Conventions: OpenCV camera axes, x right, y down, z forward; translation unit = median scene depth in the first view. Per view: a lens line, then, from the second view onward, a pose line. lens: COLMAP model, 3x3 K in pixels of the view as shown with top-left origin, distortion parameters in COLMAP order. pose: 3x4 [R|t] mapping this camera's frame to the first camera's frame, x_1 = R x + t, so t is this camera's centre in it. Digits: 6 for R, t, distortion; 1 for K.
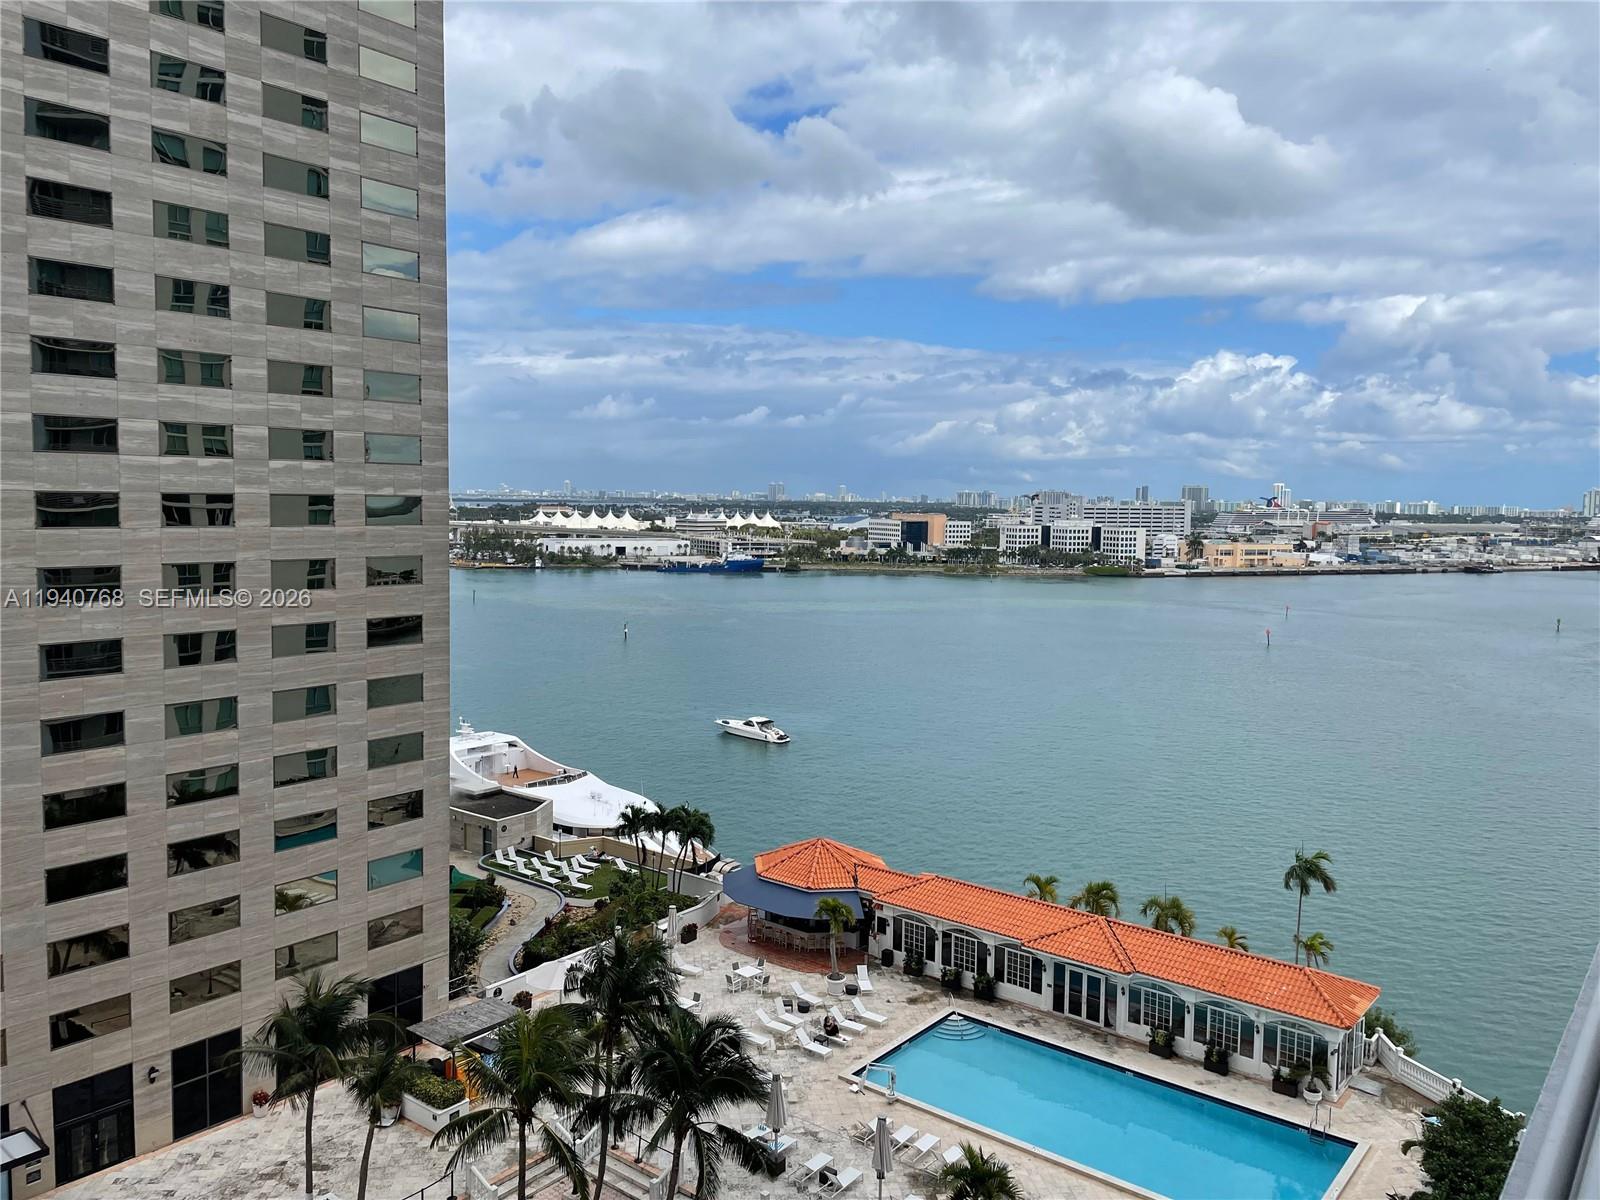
lens RADIAL K [[1198.7, 0, 788.3], [0, 1198.7, 598.4], [0, 0, 1]] dist [0.090823, -0.128870]
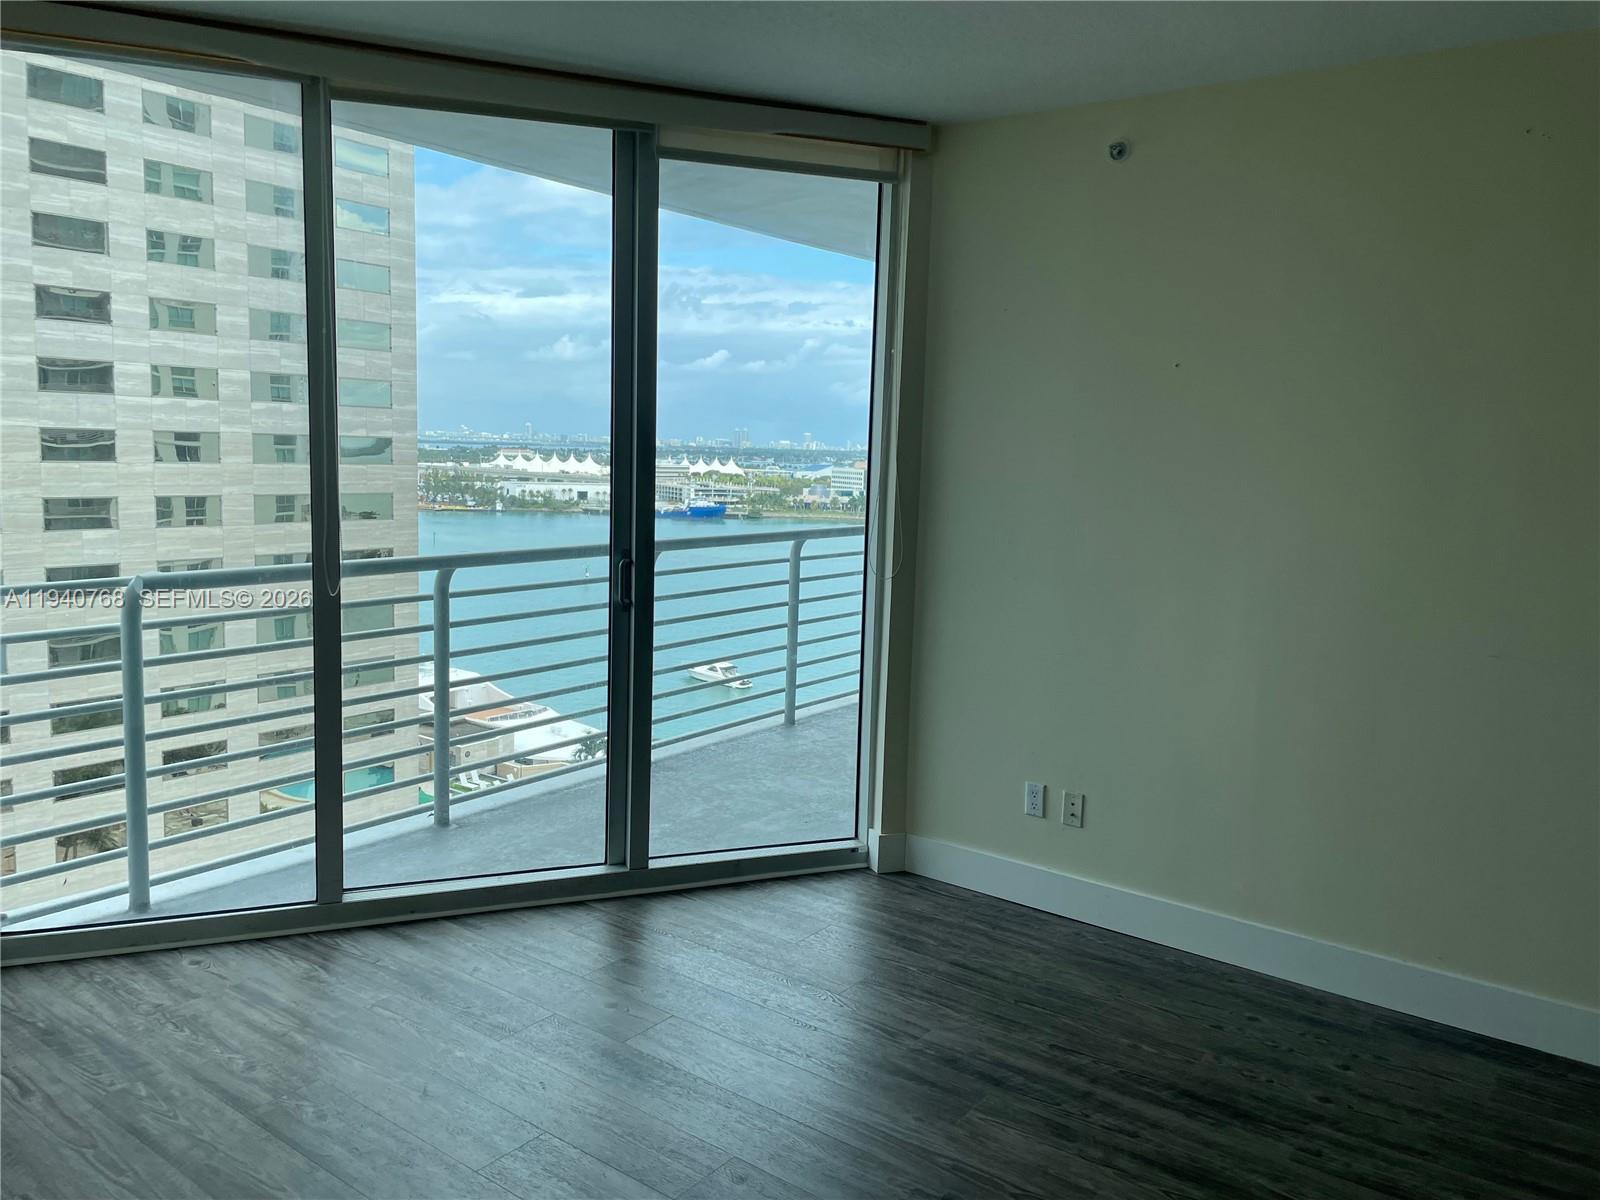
lens RADIAL K [[1198.7, 0, 788.3], [0, 1198.7, 598.4], [0, 0, 1]] dist [0.090823, -0.128870]
pose [[0.999449, 0.011145, 0.031263, 0.019545], [-0.012494, 0.998984, 0.043302, 0.008383], [-0.030749, -0.043669, 0.998573, -0.105844]]
